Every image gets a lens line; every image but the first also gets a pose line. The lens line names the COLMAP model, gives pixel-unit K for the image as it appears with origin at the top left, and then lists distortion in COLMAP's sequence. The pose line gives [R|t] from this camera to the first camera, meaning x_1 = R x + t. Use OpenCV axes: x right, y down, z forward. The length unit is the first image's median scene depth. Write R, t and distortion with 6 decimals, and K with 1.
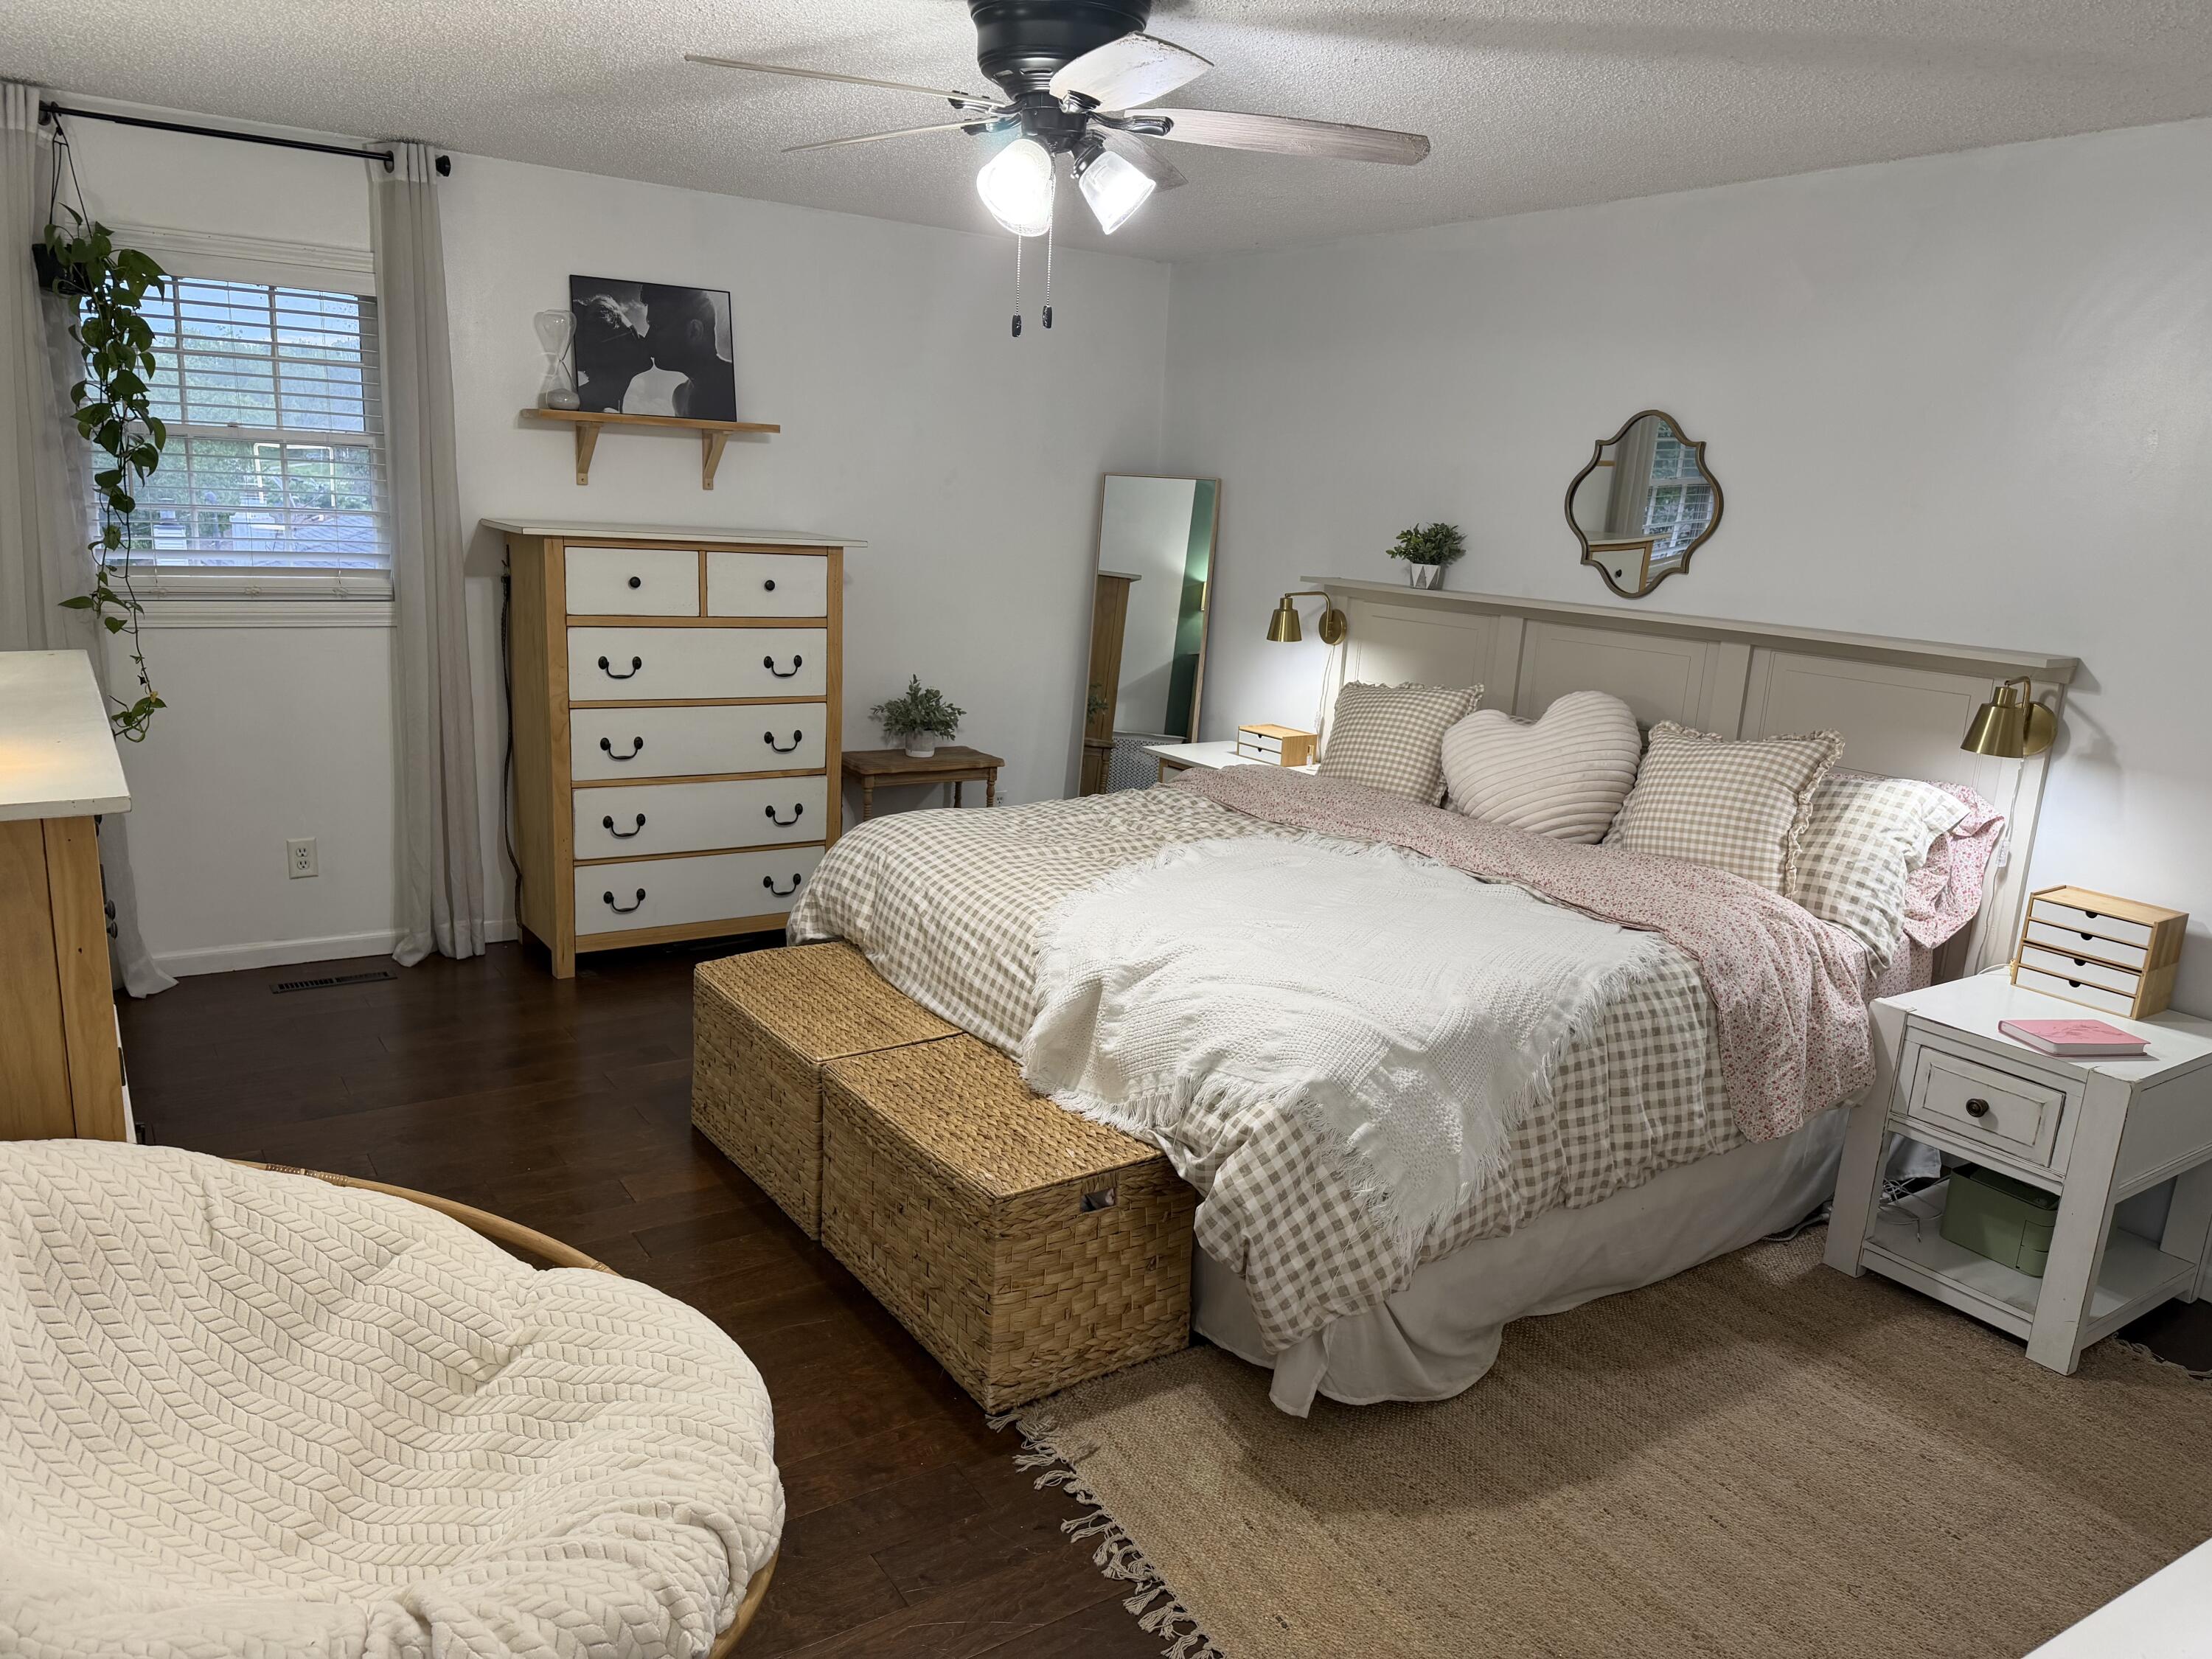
lens RADIAL K [[1521.2, 0, 1106.0], [0, 1521.2, 829.5], [0, 0, 1]] dist [0.205522, -0.394552]
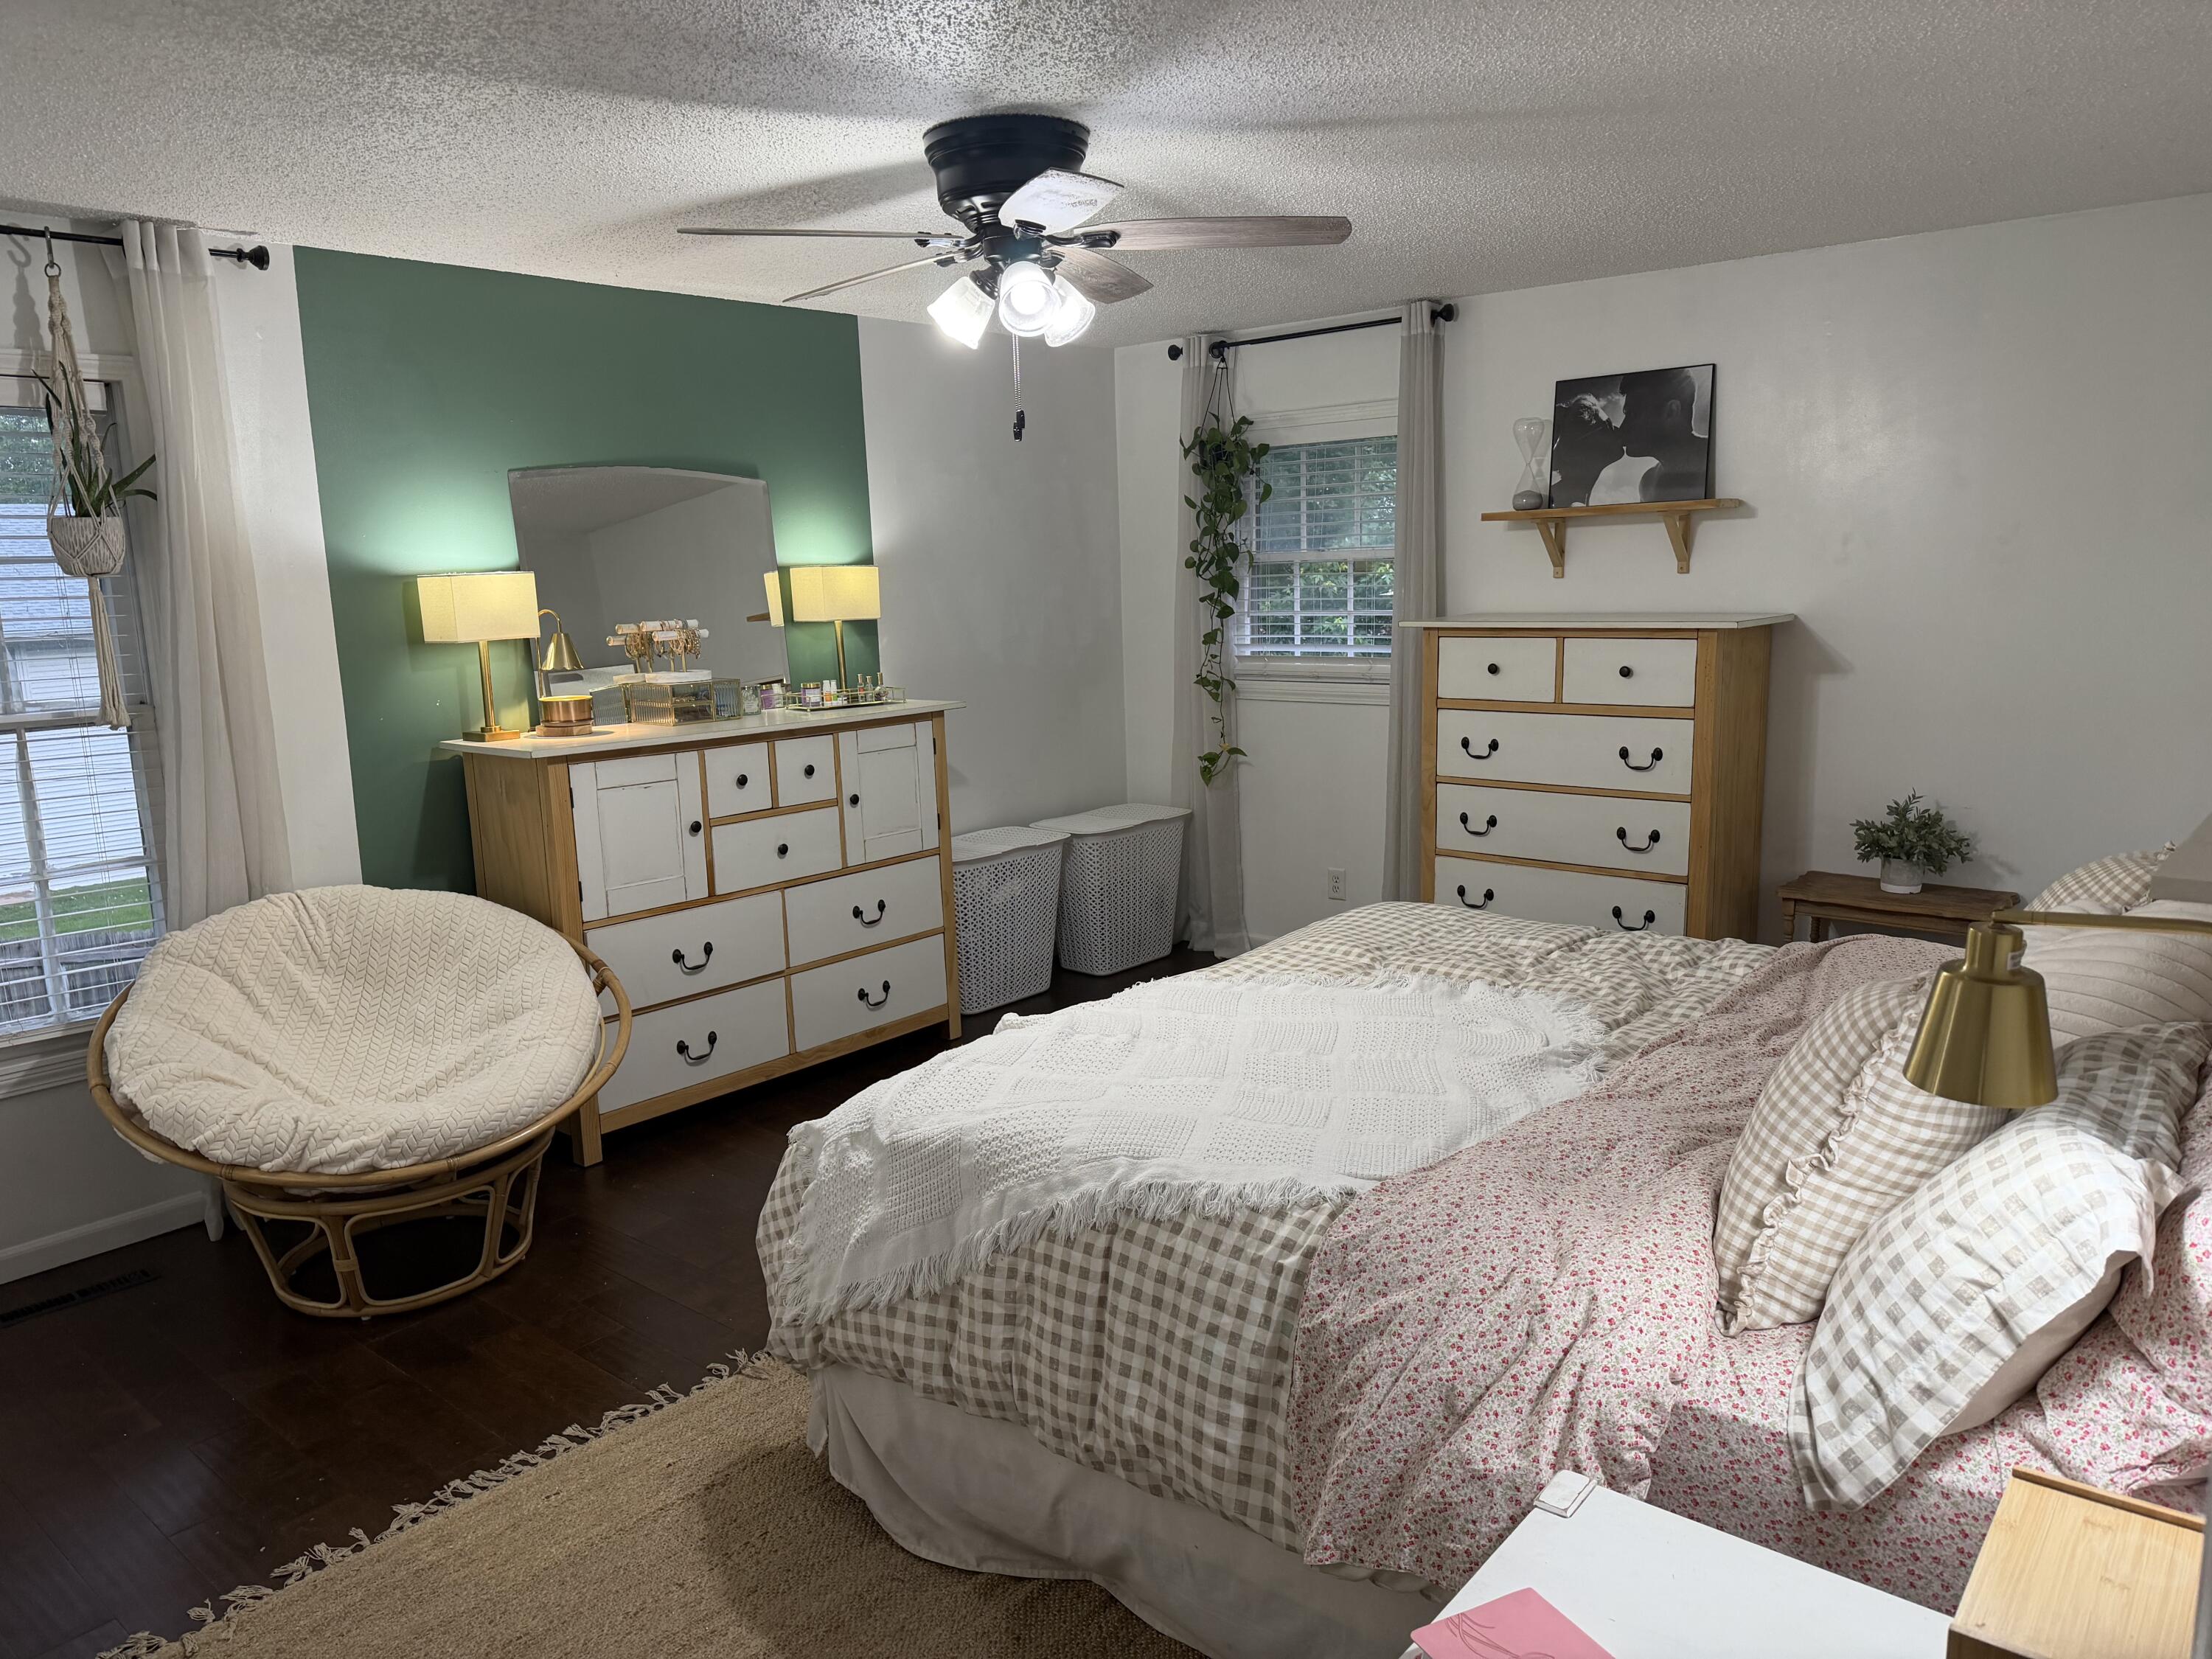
lens RADIAL K [[1521.2, 0, 1106.0], [0, 1521.2, 829.5], [0, 0, 1]] dist [0.205522, -0.394552]
pose [[0.275691, 0.108809, -0.955068, 0.629372], [-0.171756, 0.983159, 0.062430, -0.071898], [0.945777, 0.146827, 0.289737, 0.461487]]
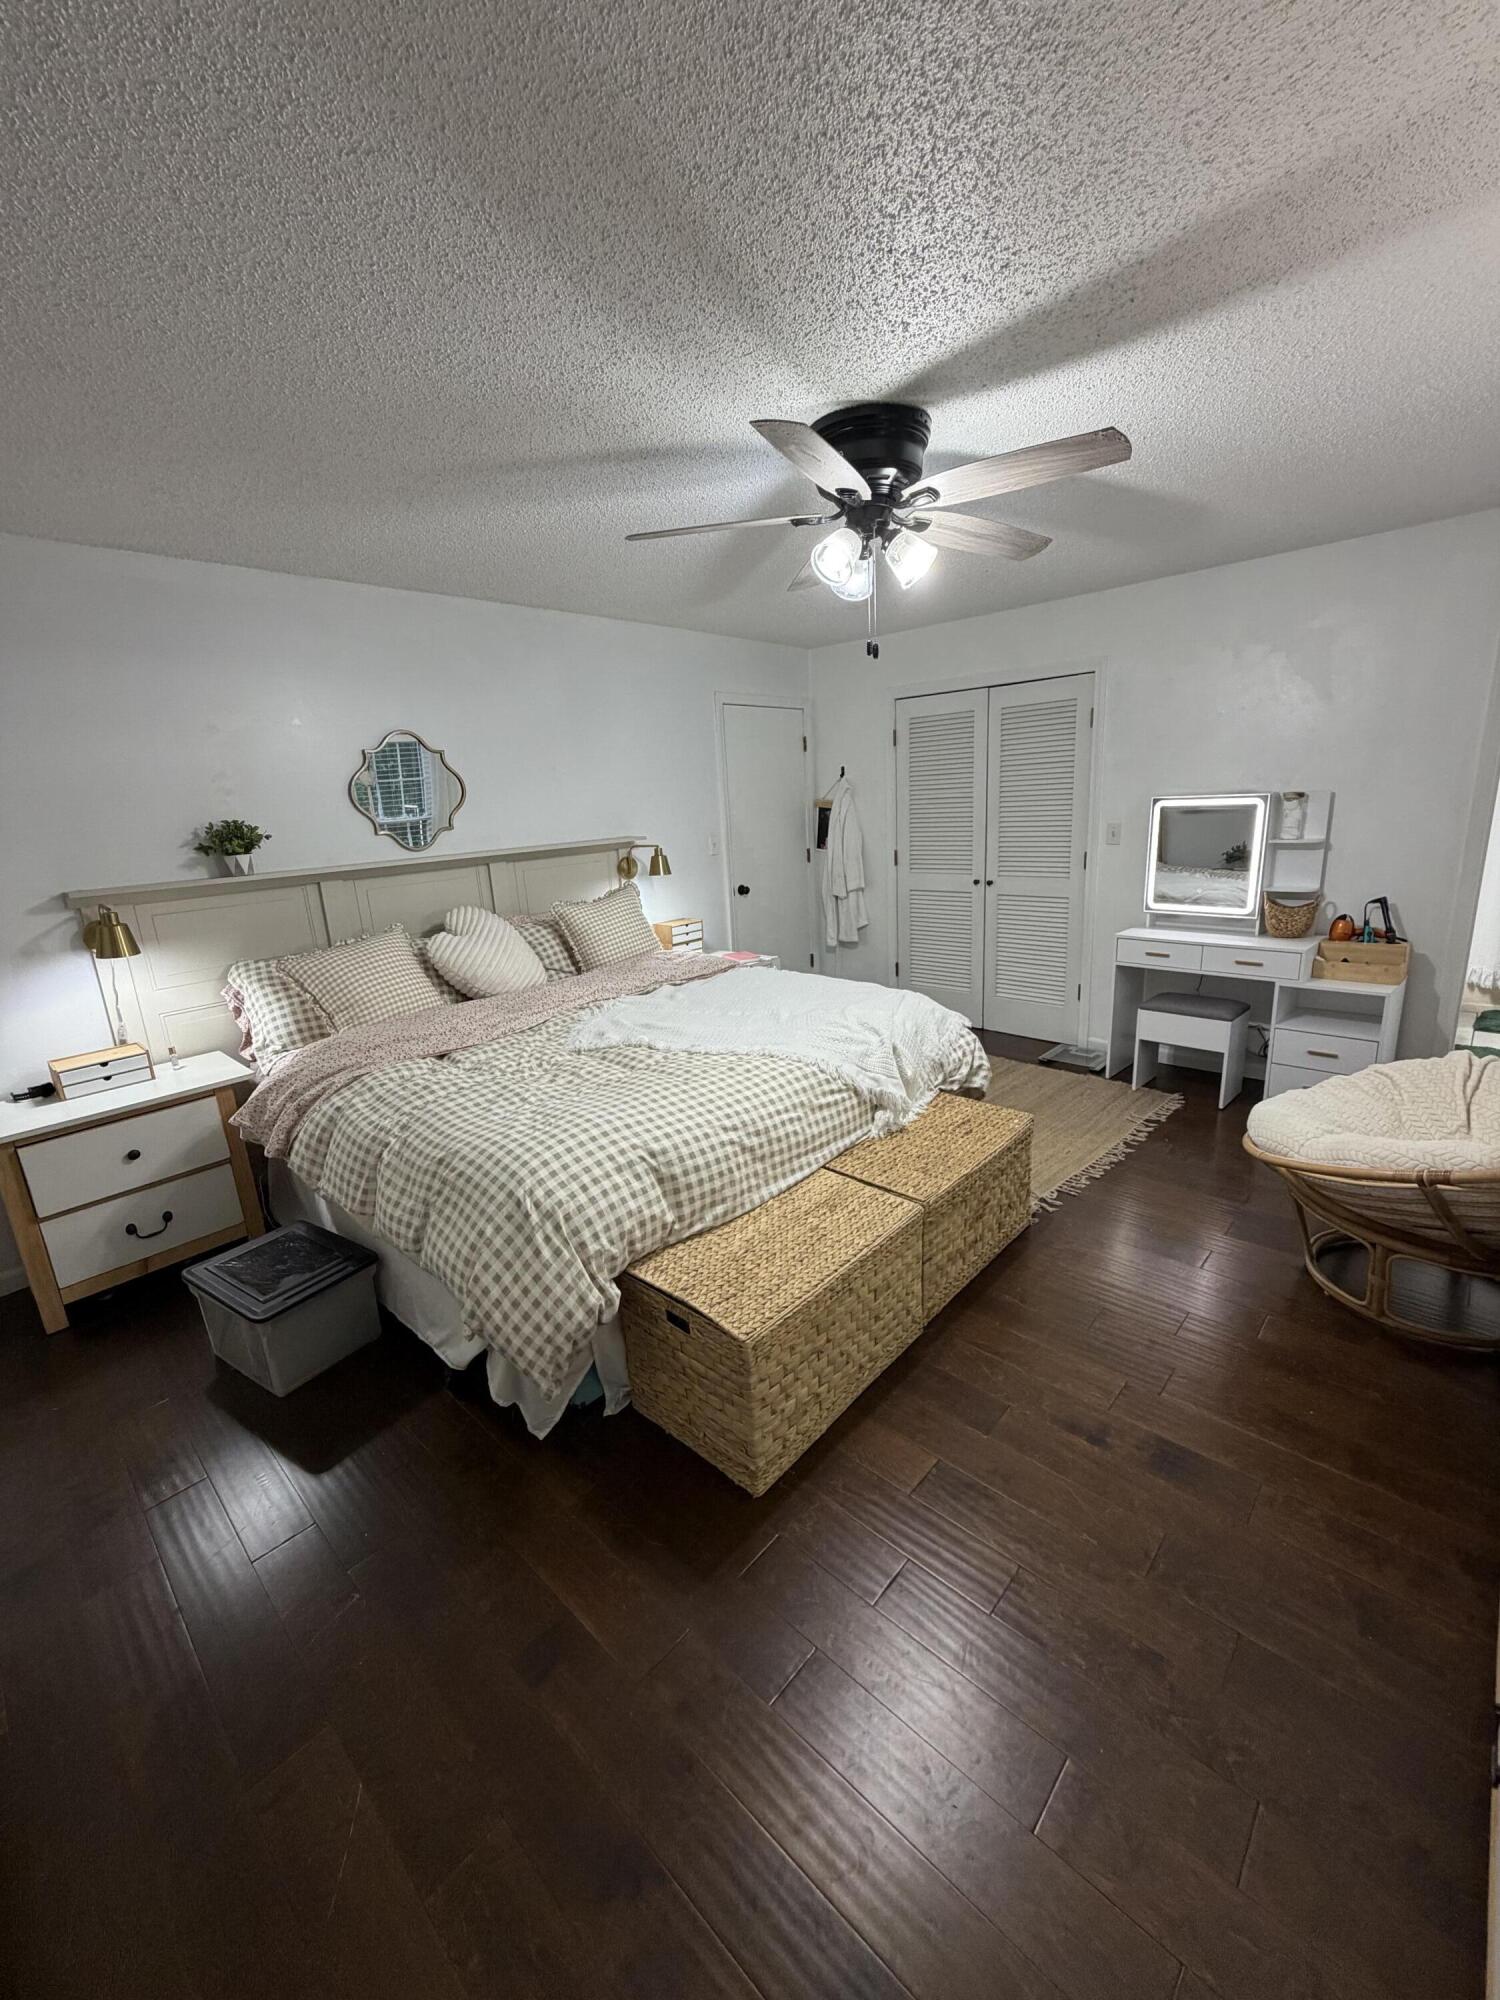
lens RADIAL K [[800.4, 0, 750.0], [0, 800.4, 1000.0], [0, 0, 1]] dist [-0.000205, -0.000015]
pose [[-0.224889, -0.280938, 0.933005, -0.485638], [0.258004, 0.906187, 0.335052, -0.179038], [-0.939606, 0.316069, -0.131309, 0.764435]]
